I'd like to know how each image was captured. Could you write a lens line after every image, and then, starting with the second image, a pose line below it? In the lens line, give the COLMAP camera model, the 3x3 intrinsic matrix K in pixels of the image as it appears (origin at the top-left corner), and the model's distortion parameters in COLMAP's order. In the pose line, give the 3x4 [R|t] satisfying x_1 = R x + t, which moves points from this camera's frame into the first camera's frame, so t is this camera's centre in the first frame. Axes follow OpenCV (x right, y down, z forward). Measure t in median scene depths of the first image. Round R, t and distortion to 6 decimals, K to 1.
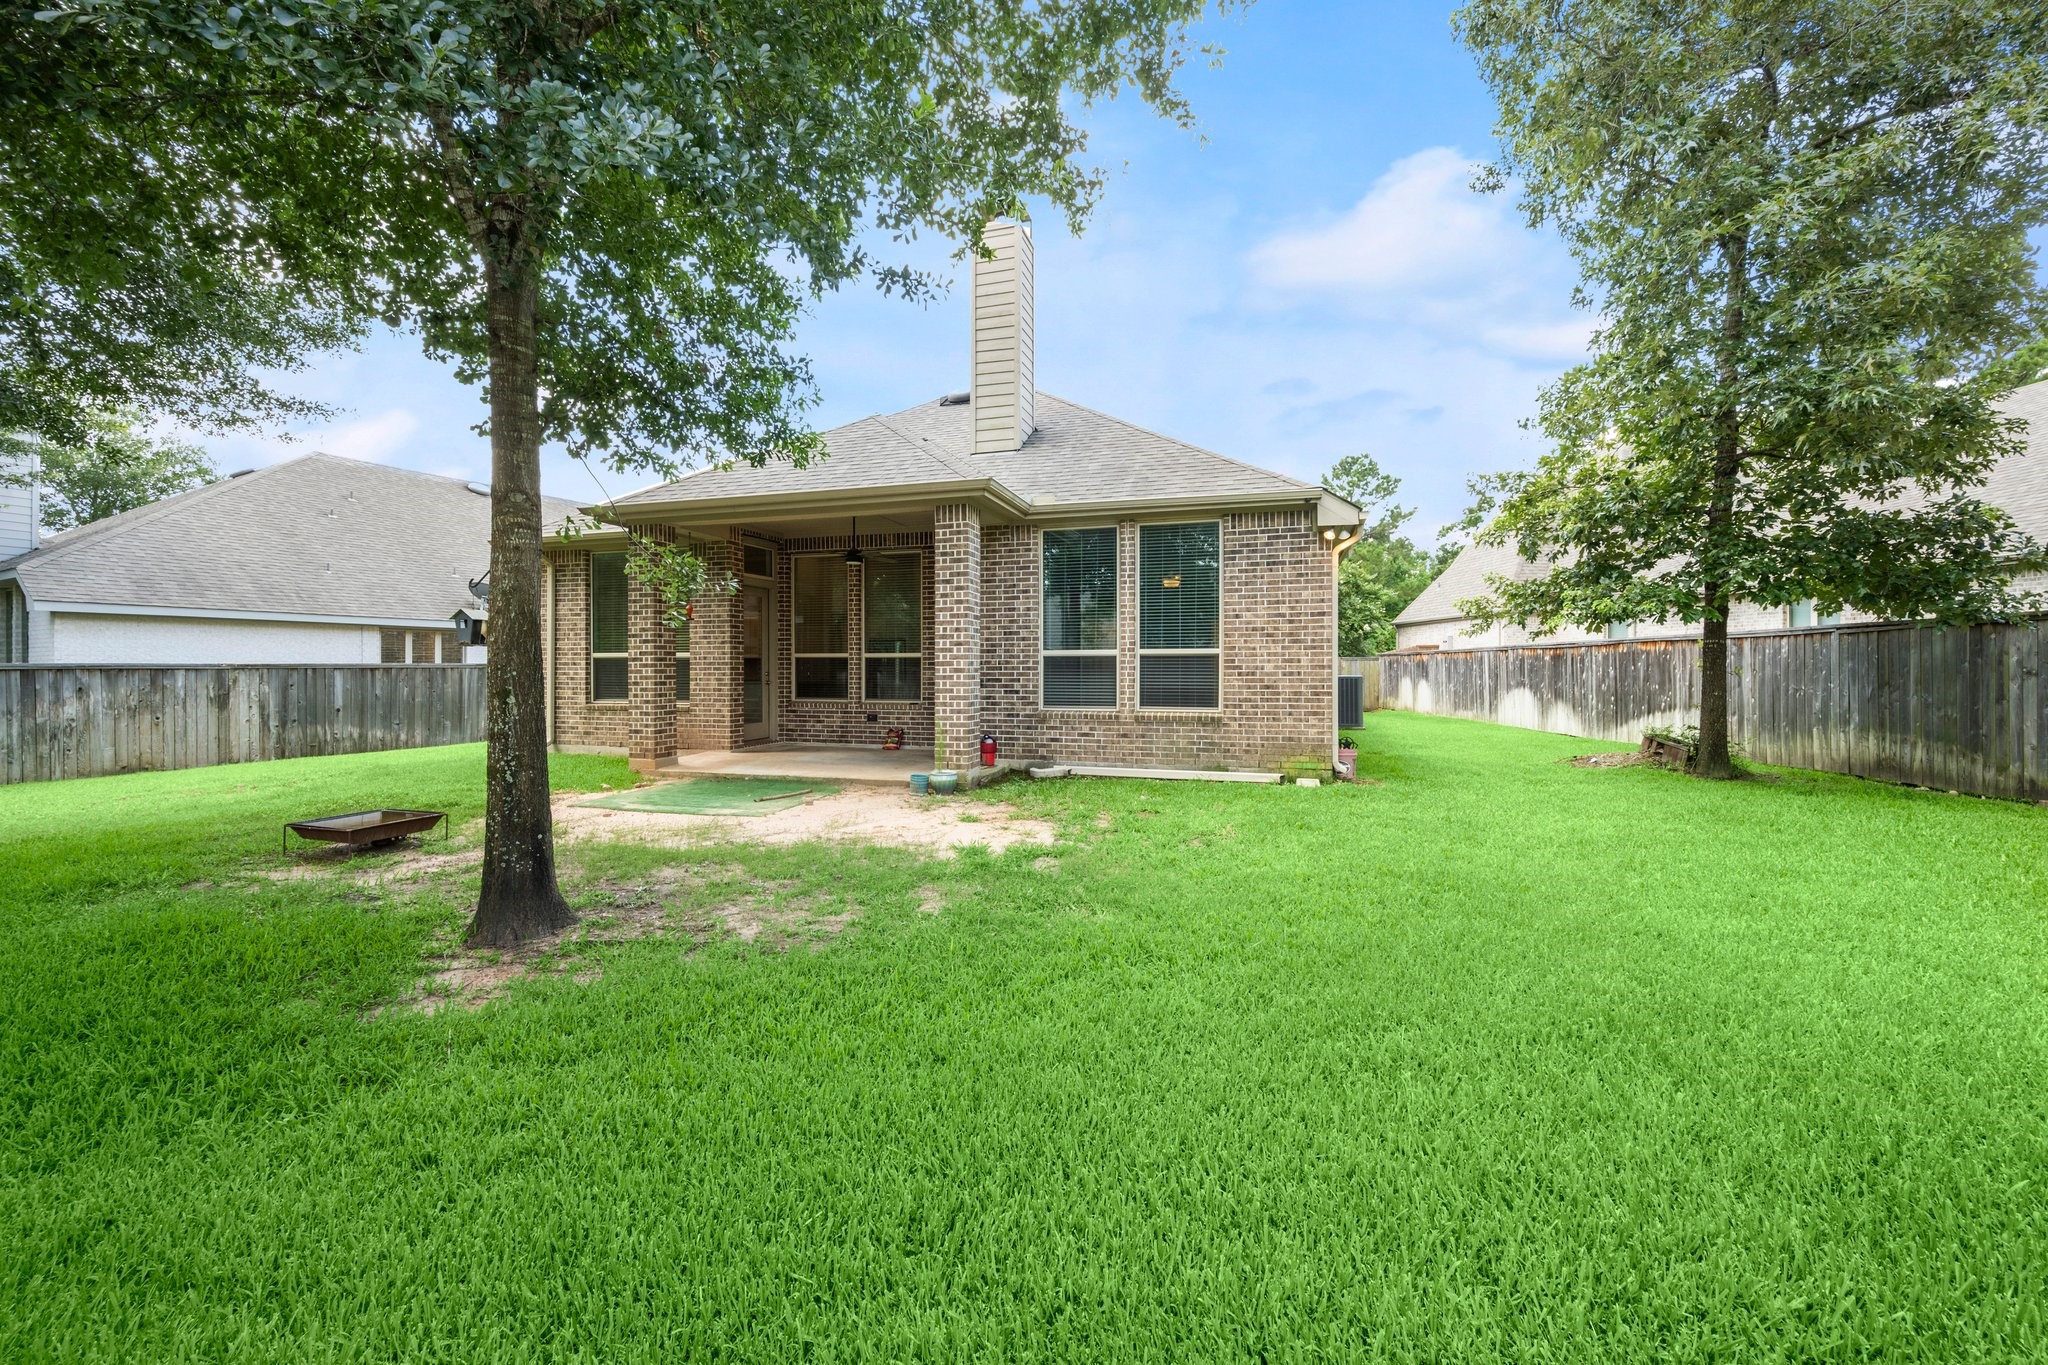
lens RADIAL K [[812.3, 0, 1025.5], [0, 812.3, 672.8], [0, 0, 1]] dist [-0.000929, 0.000526]
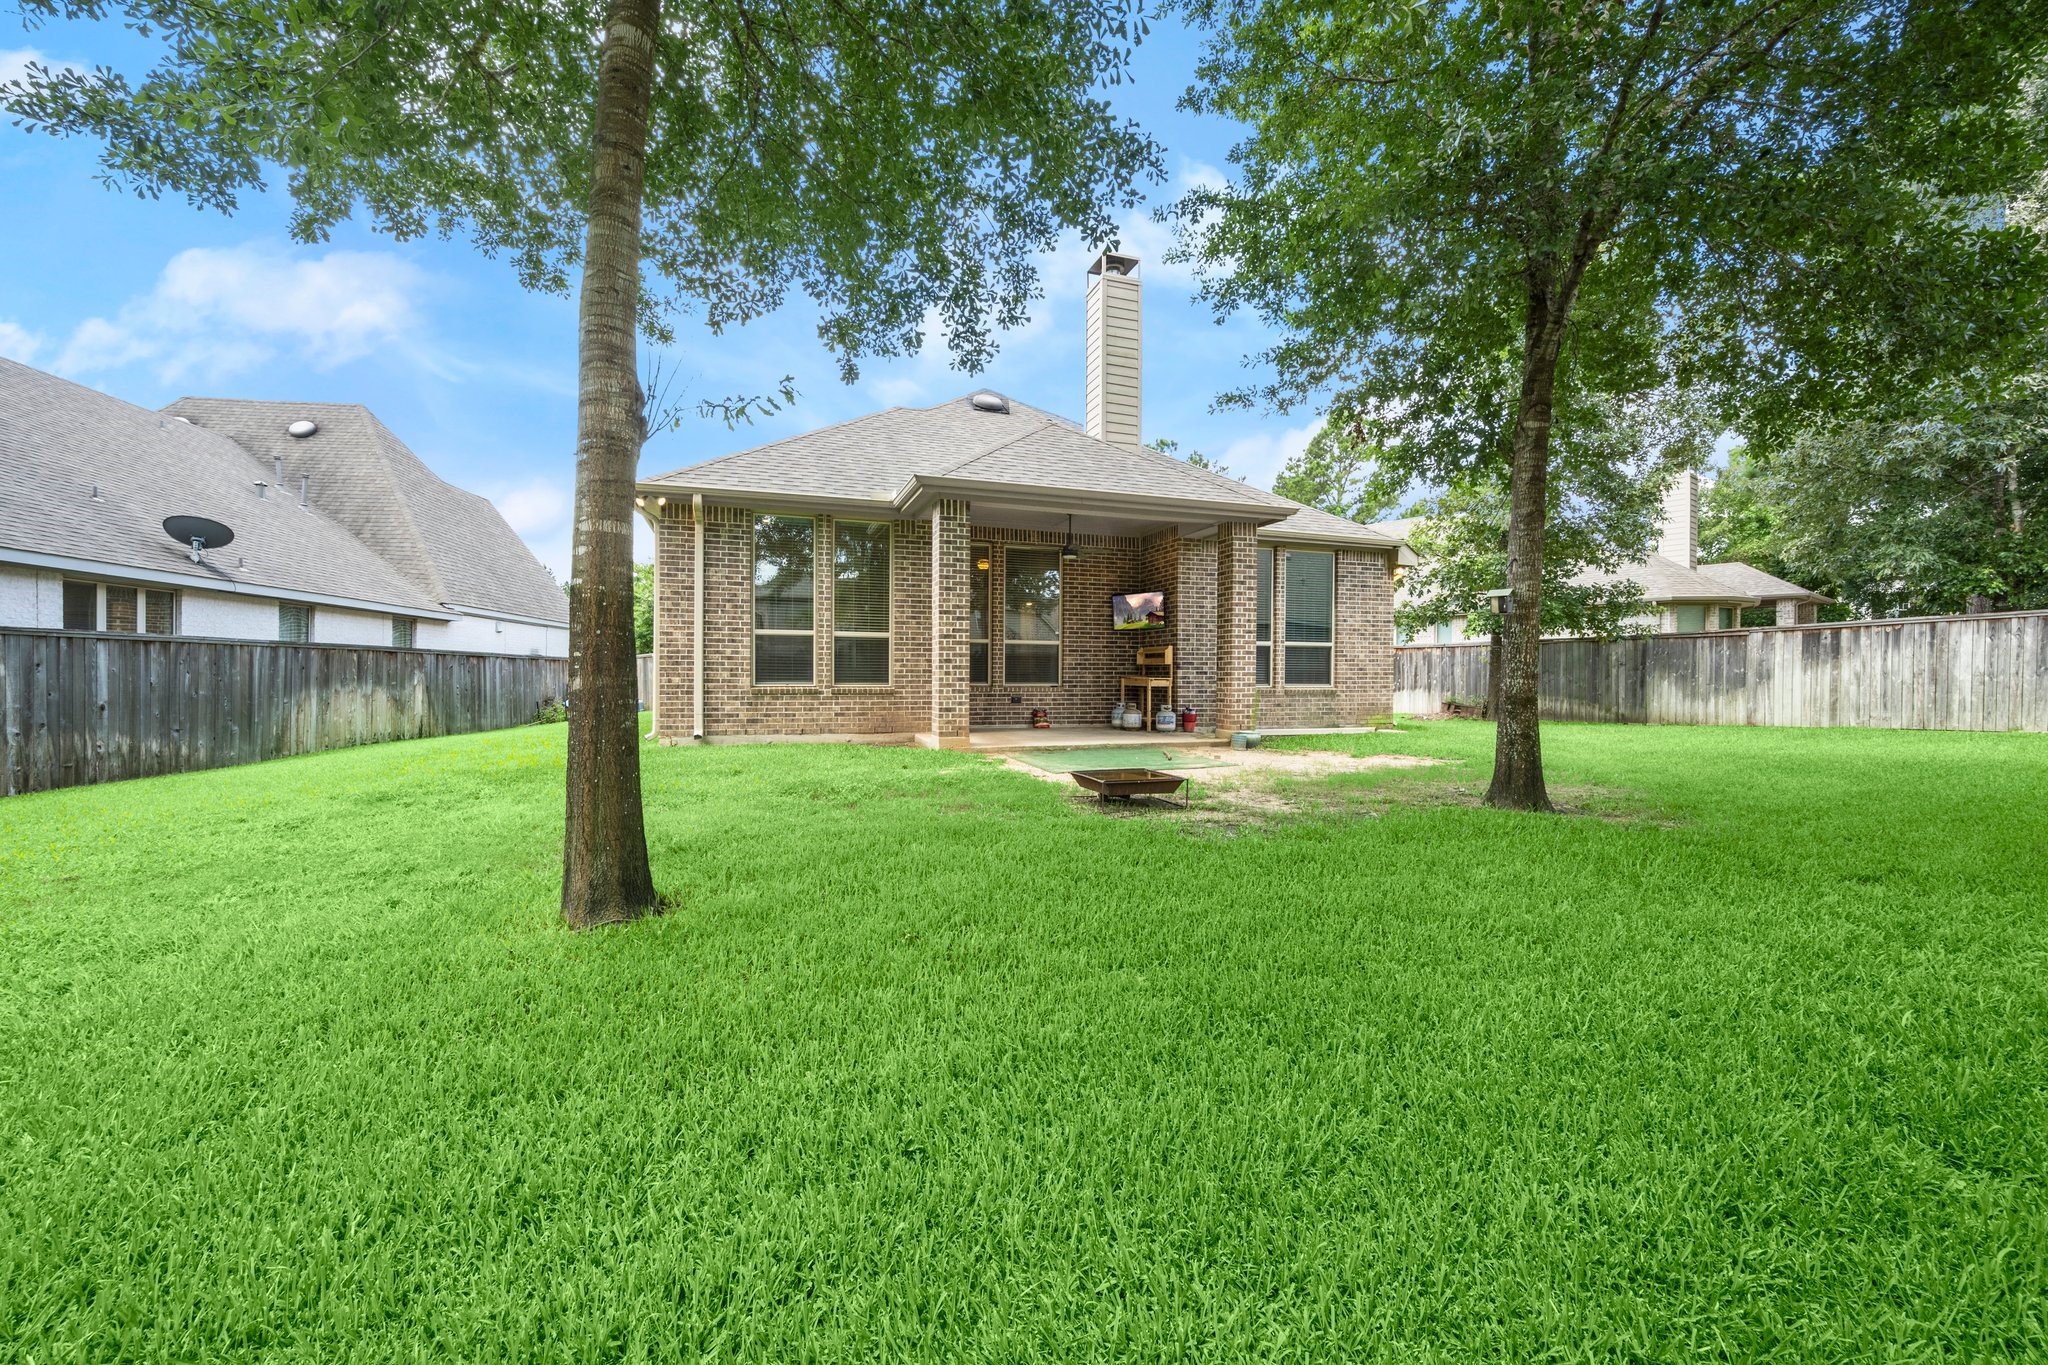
lens RADIAL K [[812.3, 0, 1028.8], [0, 812.3, 685.9], [0, 0, 1]] dist [-0.000929, 0.000526]
pose [[0.803517, -0.001865, 0.595279, -0.817190], [-0.002685, 0.999974, 0.006757, 0.029915], [-0.595275, -0.007027, 0.803491, 0.131446]]
